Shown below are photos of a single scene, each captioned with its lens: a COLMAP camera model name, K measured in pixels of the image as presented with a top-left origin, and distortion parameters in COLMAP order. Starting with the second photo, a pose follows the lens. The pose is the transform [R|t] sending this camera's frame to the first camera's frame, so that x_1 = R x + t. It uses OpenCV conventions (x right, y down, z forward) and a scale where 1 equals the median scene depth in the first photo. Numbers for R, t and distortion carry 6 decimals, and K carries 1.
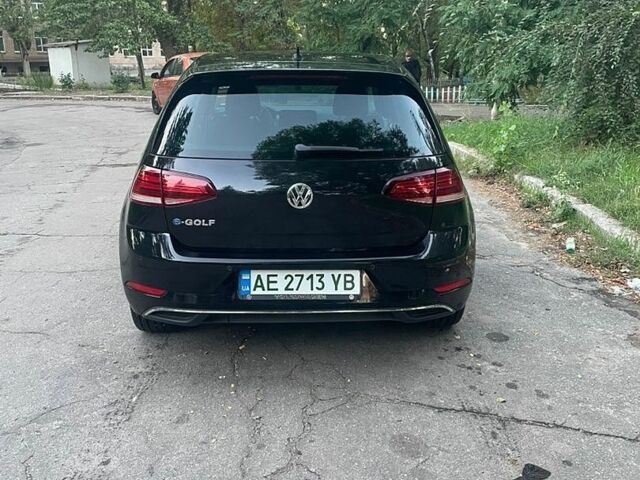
lens RADIAL K [[655.0, 0, 318.8], [0, 655.0, 240.3], [0, 0, 1]] dist [0.039329, 0.000000]
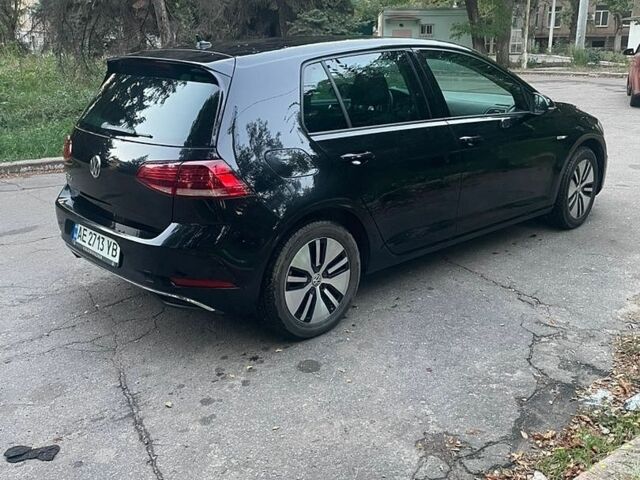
lens RADIAL K [[655.0, 0, 317.7], [0, 655.0, 240.0], [0, 0, 1]] dist [0.039329, 0.000000]
pose [[0.645531, 0.219268, -0.731581, 0.480296], [-0.192352, 0.973699, 0.122109, -0.069545], [0.739115, 0.061896, 0.670730, 0.219571]]
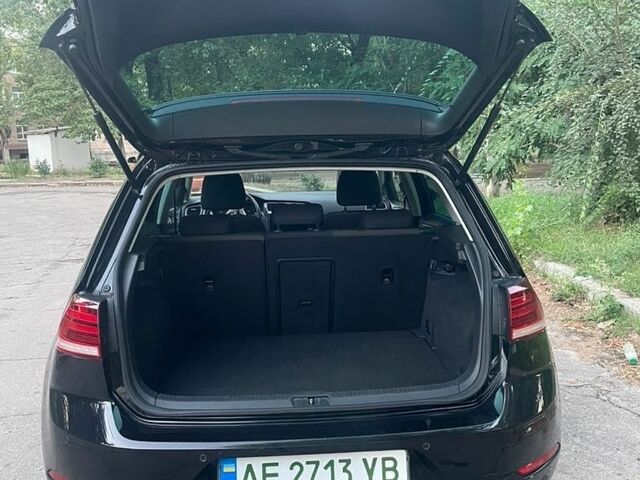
lens RADIAL K [[655.0, 0, 318.7], [0, 655.0, 238.4], [0, 0, 1]] dist [0.039329, 0.000000]
pose [[0.999247, -0.028116, 0.026741, -0.015223], [0.031089, 0.992508, -0.118160, -0.038682], [-0.023219, 0.118903, 0.992634, 0.145170]]
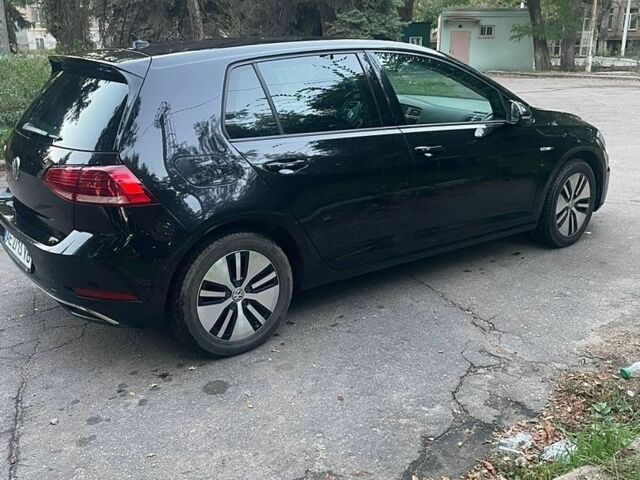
lens RADIAL K [[655.0, 0, 319.9], [0, 655.0, 241.6], [0, 0, 1]] dist [0.039329, 0.000000]
pose [[0.567911, 0.242978, -0.786409, 0.517050], [-0.216665, 0.965869, 0.141960, -0.096211], [0.794061, 0.089767, 0.601173, 0.317725]]
